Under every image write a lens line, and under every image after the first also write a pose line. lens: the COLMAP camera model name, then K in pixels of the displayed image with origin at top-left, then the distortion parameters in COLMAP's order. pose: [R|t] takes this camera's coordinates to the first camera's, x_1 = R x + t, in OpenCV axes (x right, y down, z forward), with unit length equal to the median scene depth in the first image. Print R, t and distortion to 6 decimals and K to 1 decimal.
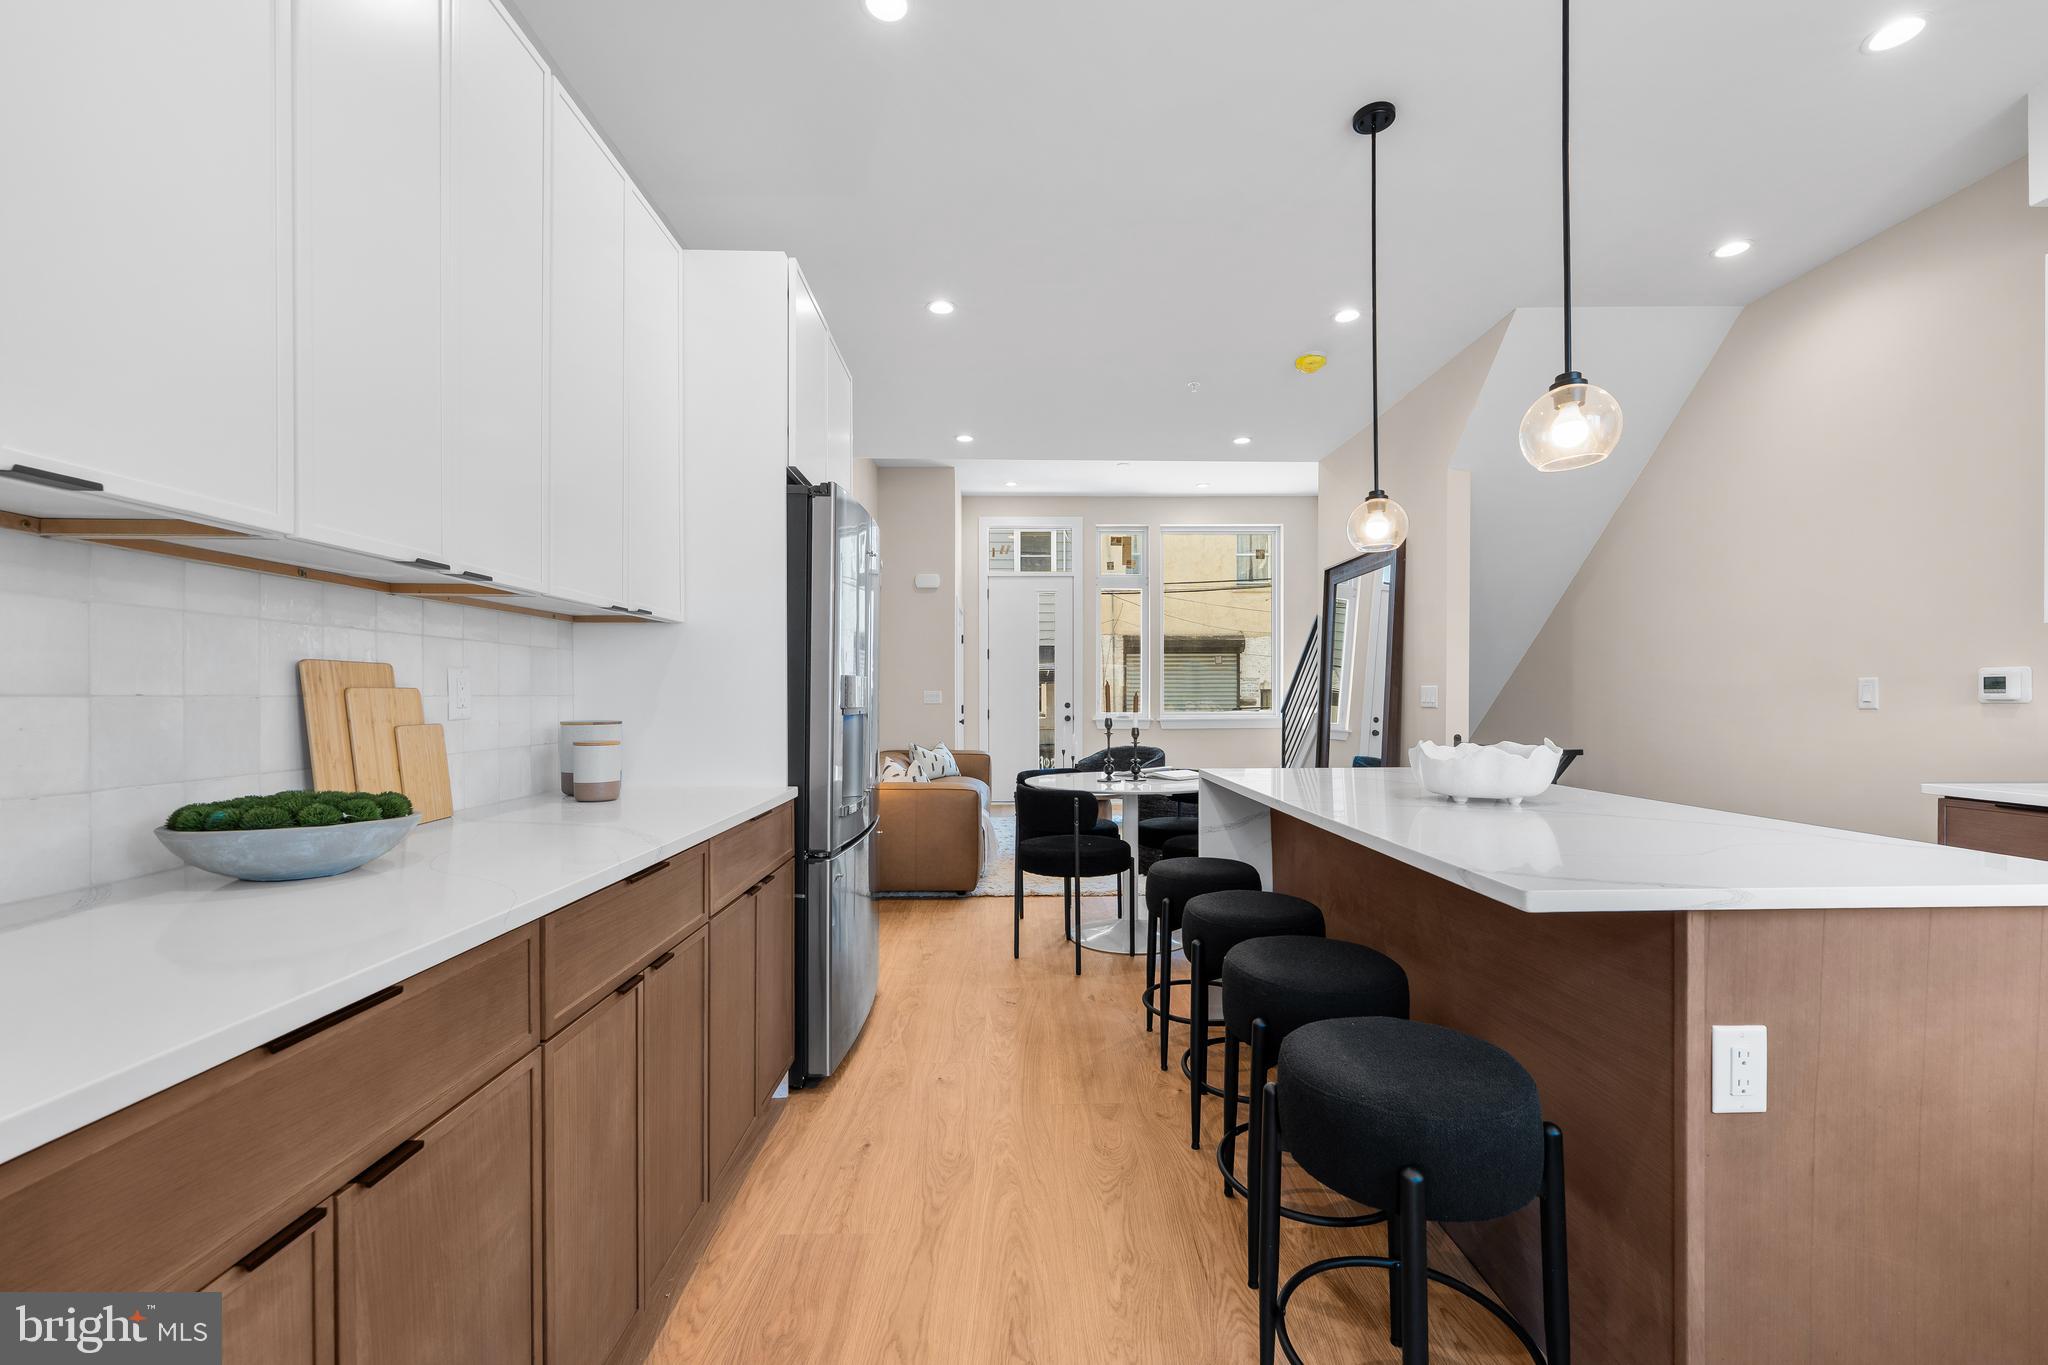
lens RADIAL K [[840.4, 0, 1035.4], [0, 840.4, 698.4], [0, 0, 1]] dist [-0.000469, -0.000531]
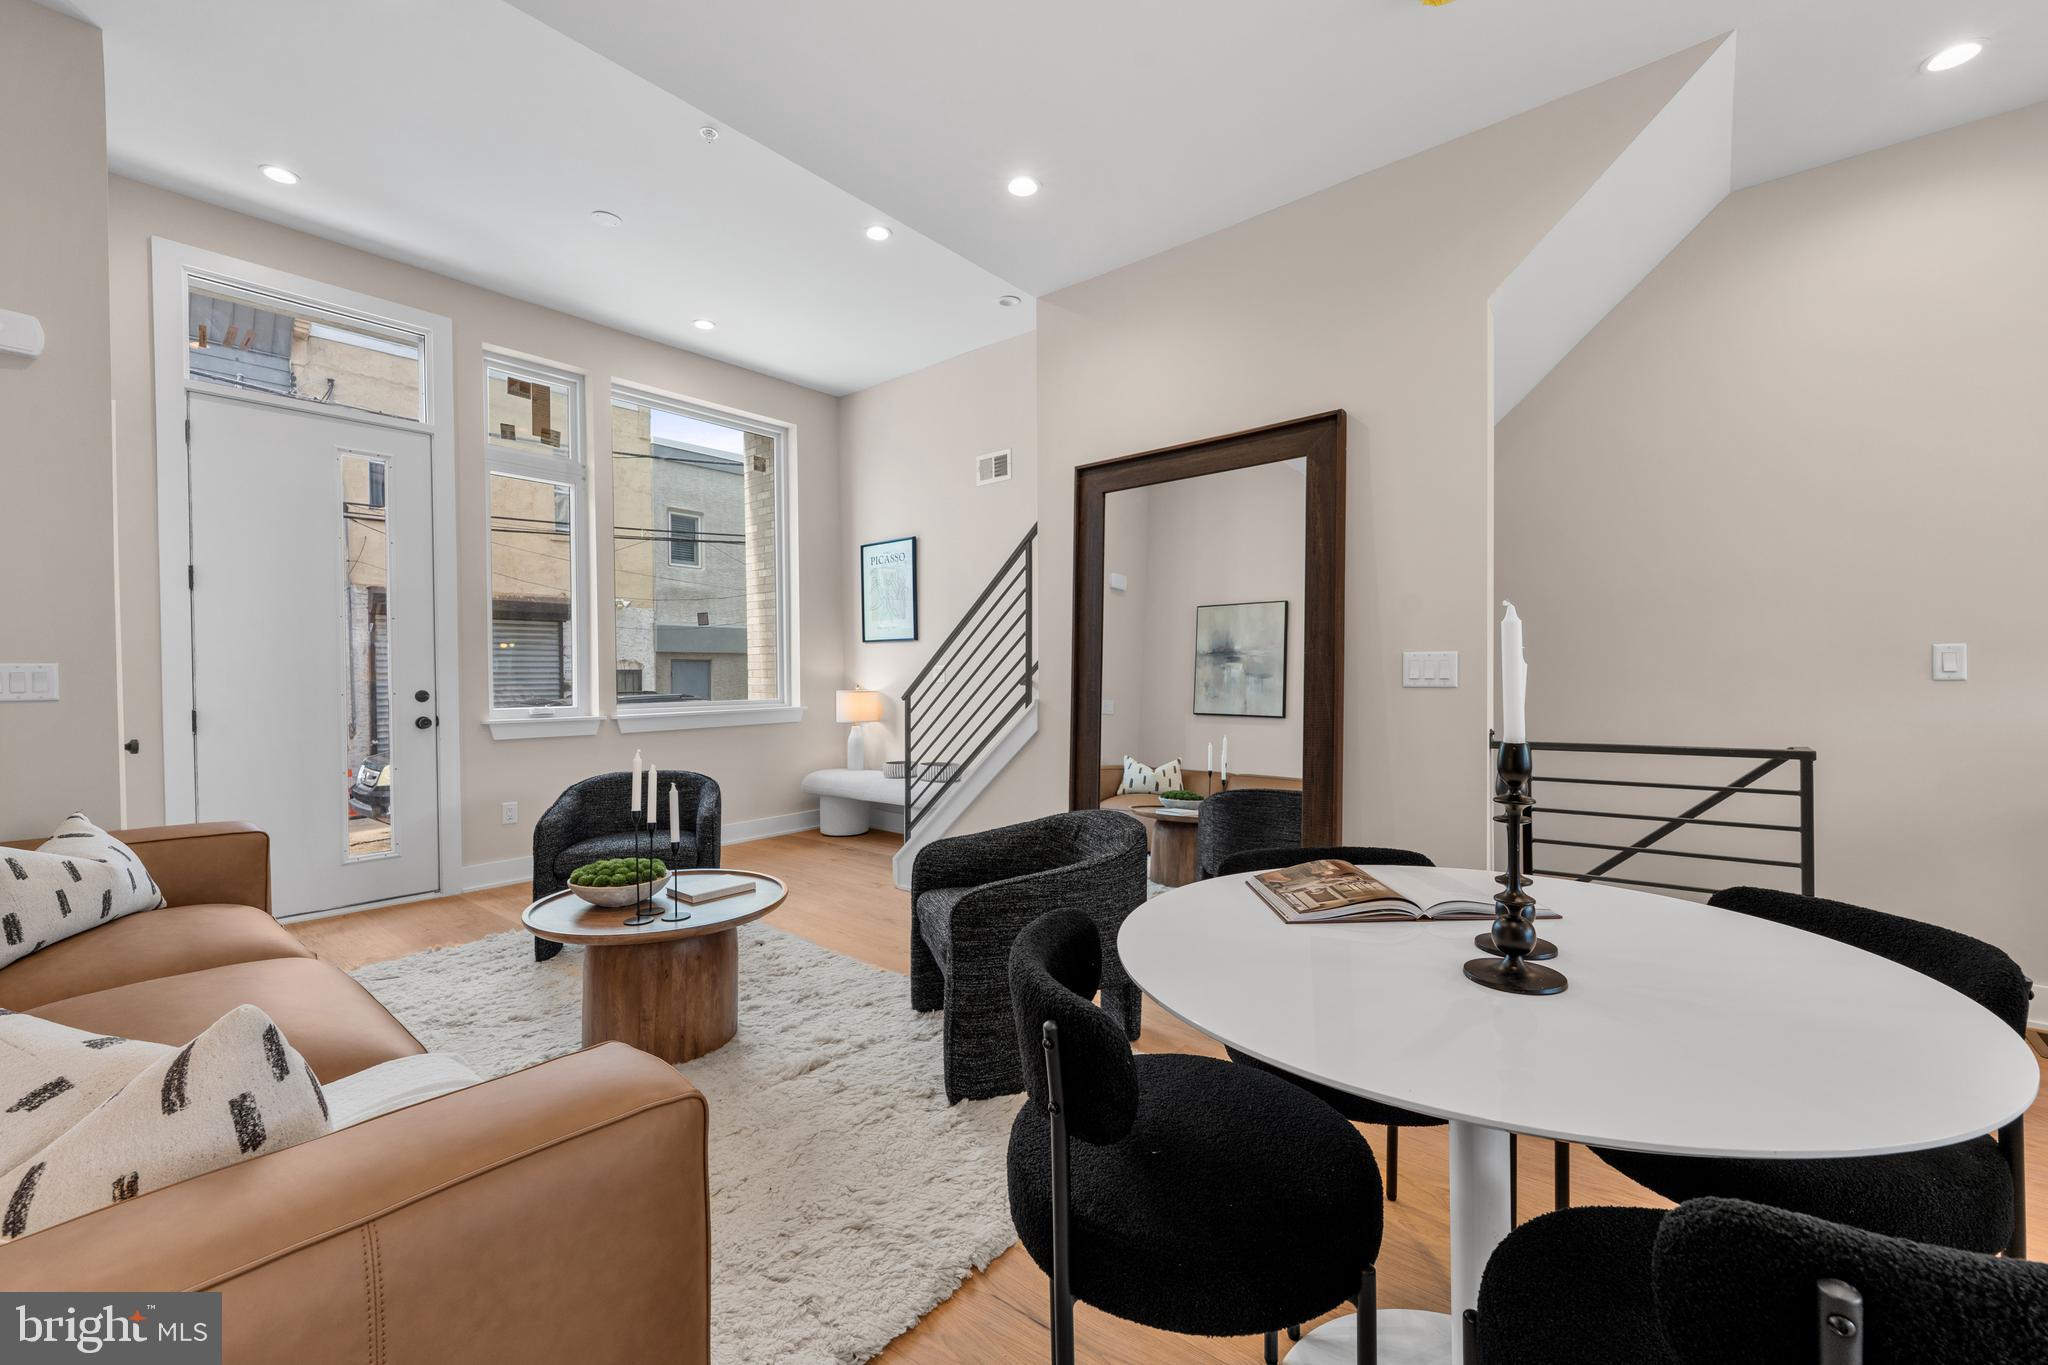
lens RADIAL K [[840.4, 0, 1061.6], [0, 840.4, 687.3], [0, 0, 1]] dist [-0.000469, -0.000531]
pose [[0.654584, -0.014079, 0.755858, -0.305583], [0.008748, 0.999901, 0.011049, 0.003064], [-0.755938, -0.000621, 0.654642, 1.388150]]
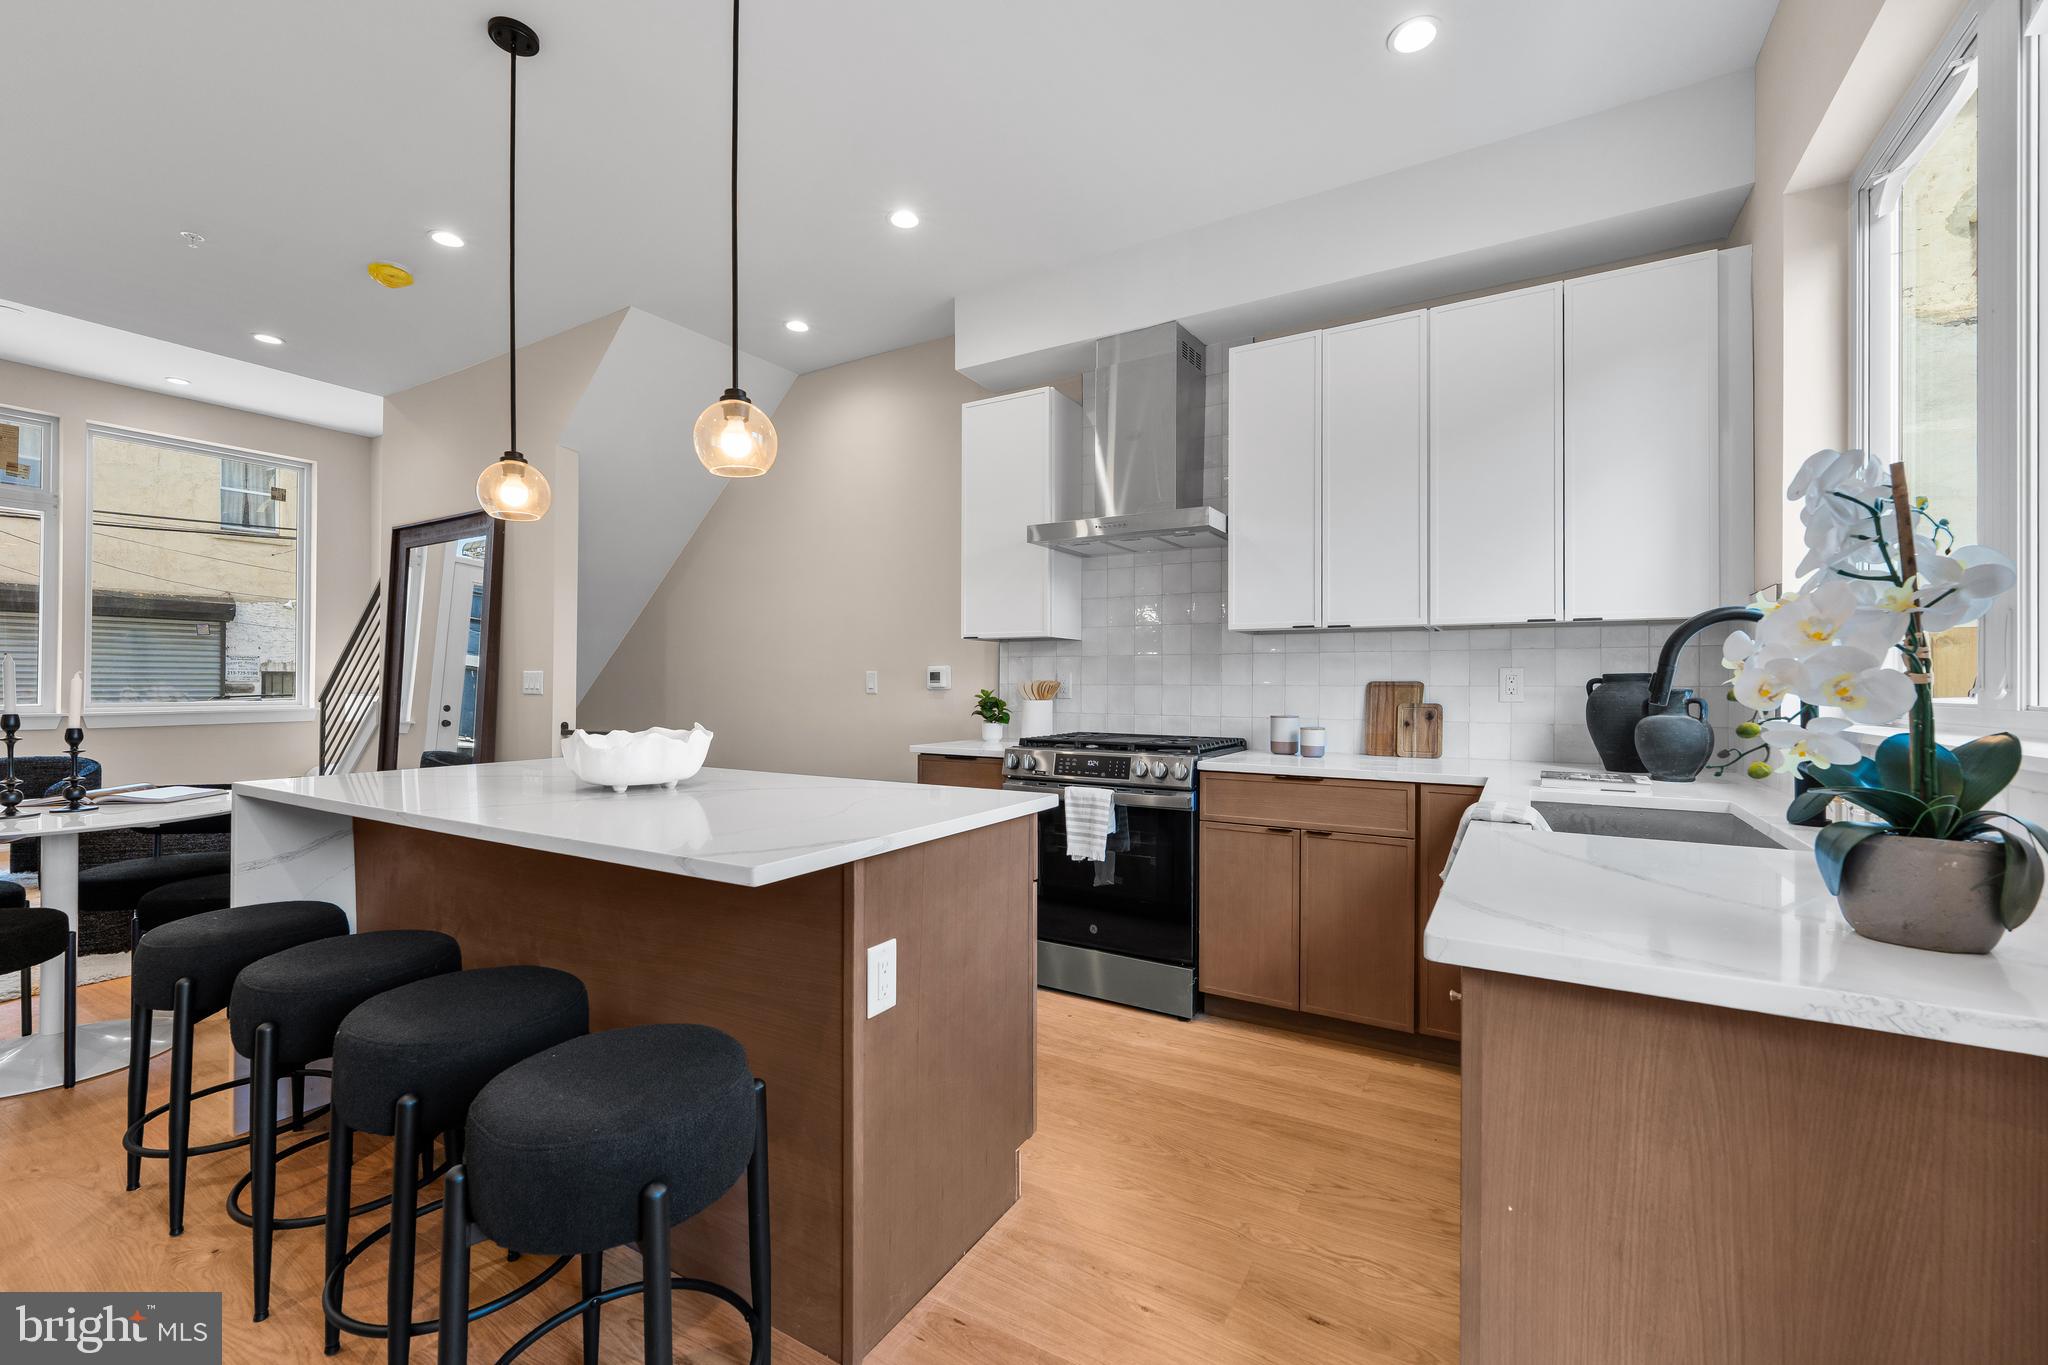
lens RADIAL K [[840.4, 0, 1033.7], [0, 840.4, 677.9], [0, 0, 1]] dist [-0.000469, -0.000531]
pose [[0.529628, 0.011827, 0.848148, -0.052206], [-0.004949, 0.999929, -0.010853, -0.000286], [-0.848216, 0.001551, 0.529649, 0.053990]]
